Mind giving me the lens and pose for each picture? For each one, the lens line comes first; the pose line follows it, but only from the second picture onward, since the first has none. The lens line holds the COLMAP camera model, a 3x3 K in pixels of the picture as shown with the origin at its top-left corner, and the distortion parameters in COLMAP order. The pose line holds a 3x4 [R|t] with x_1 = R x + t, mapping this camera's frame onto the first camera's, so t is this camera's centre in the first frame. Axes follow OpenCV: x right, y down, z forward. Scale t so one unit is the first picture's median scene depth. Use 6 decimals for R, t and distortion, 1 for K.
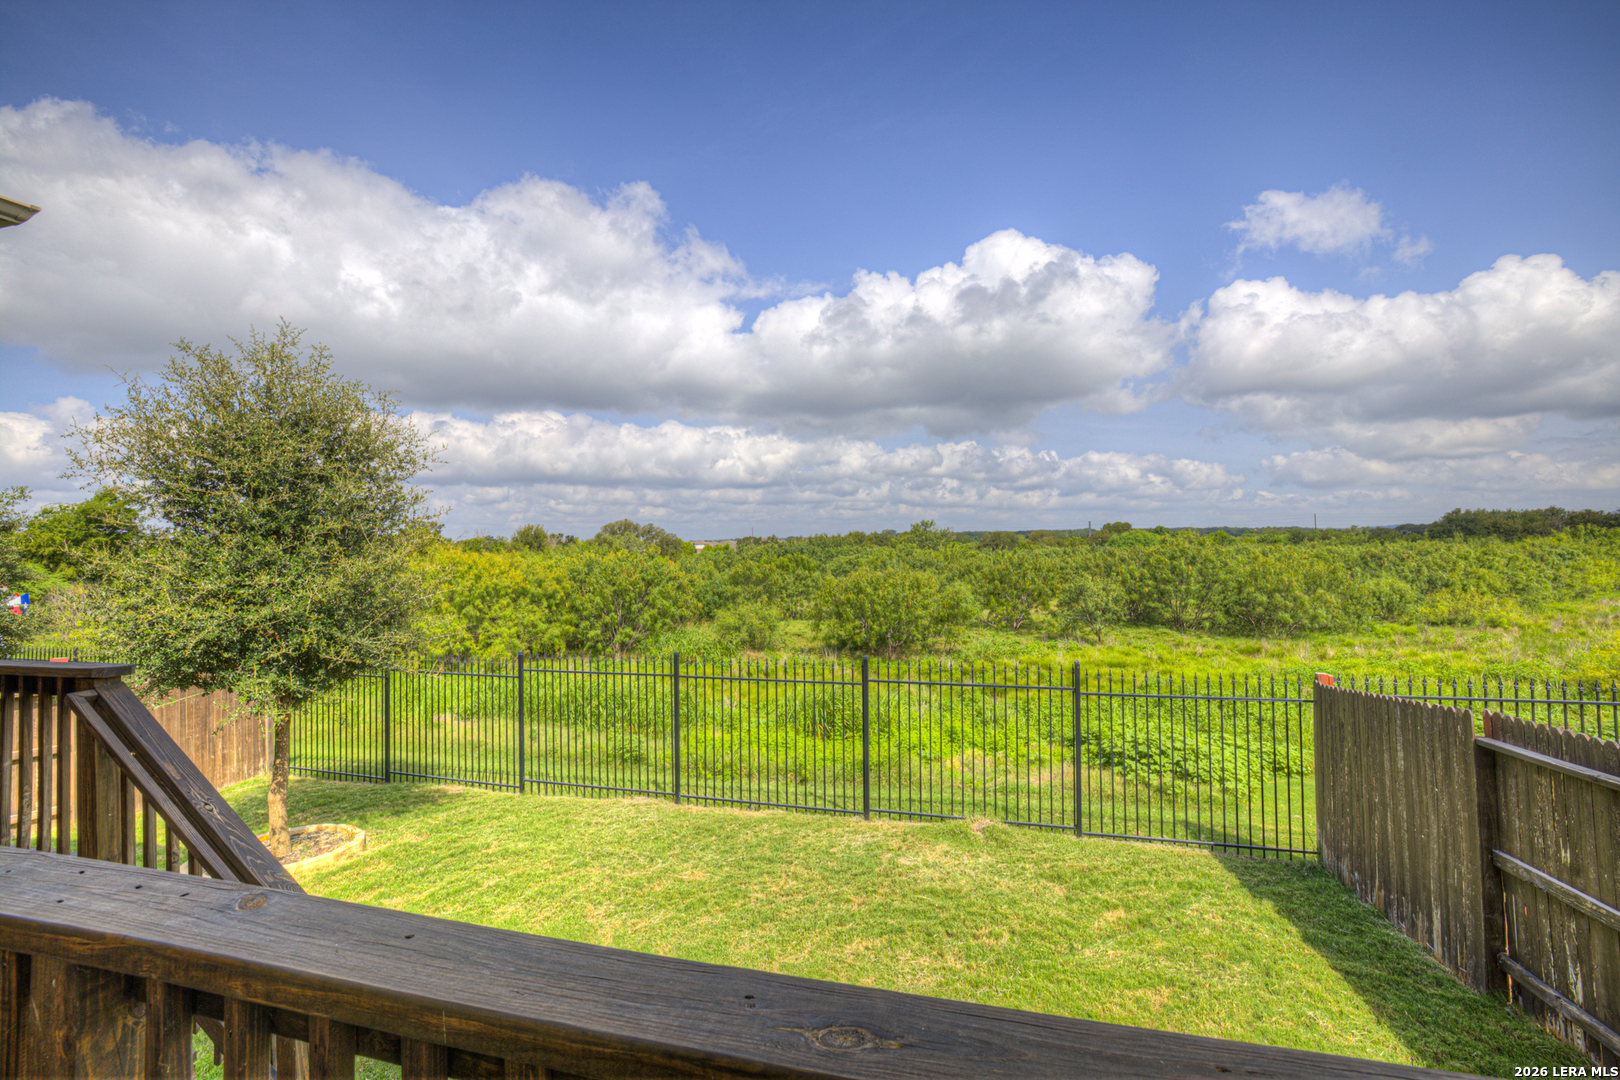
lens RADIAL K [[698.0, 0, 790.5], [0, 698.0, 534.7], [0, 0, 1]] dist [-0.042854, 0.014812]
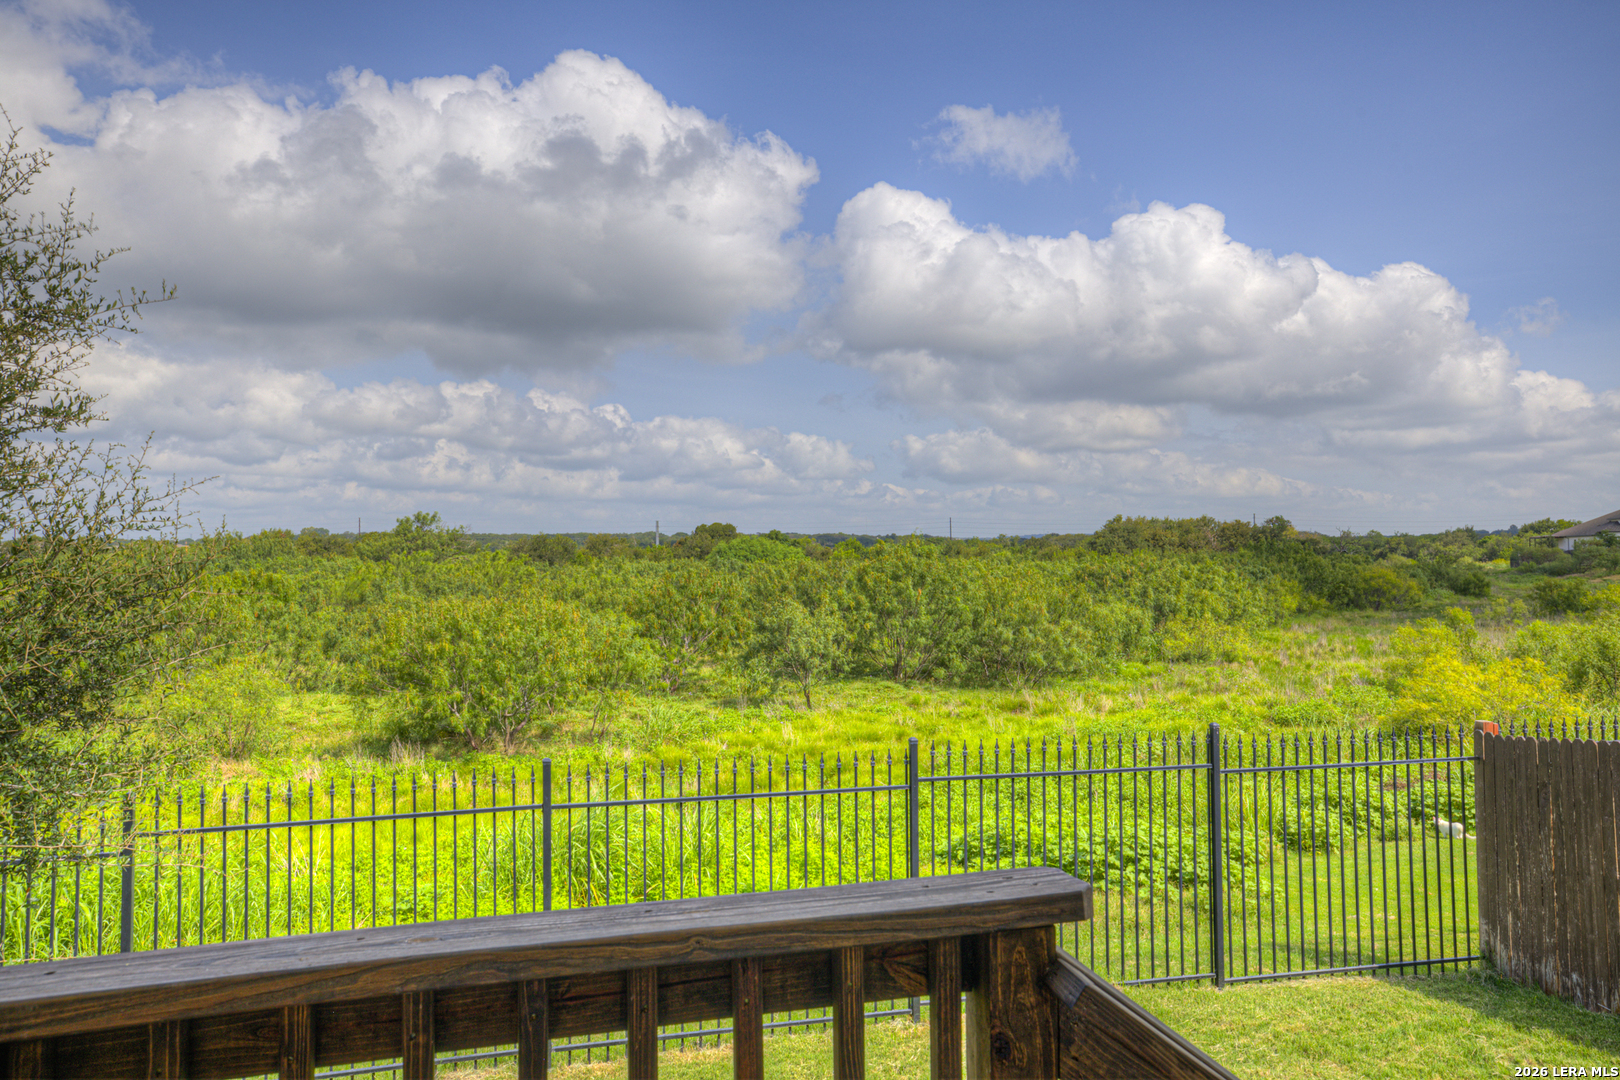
lens RADIAL K [[1164.0, 0, 793.7], [0, 1164.0, 513.8], [0, 0, 1]] dist [-0.000654, 0.041665]
pose [[0.866449, 0.025924, 0.498592, -0.198792], [-0.015044, 0.999553, -0.025828, 0.004158], [-0.499039, 0.014878, 0.866452, 0.079885]]
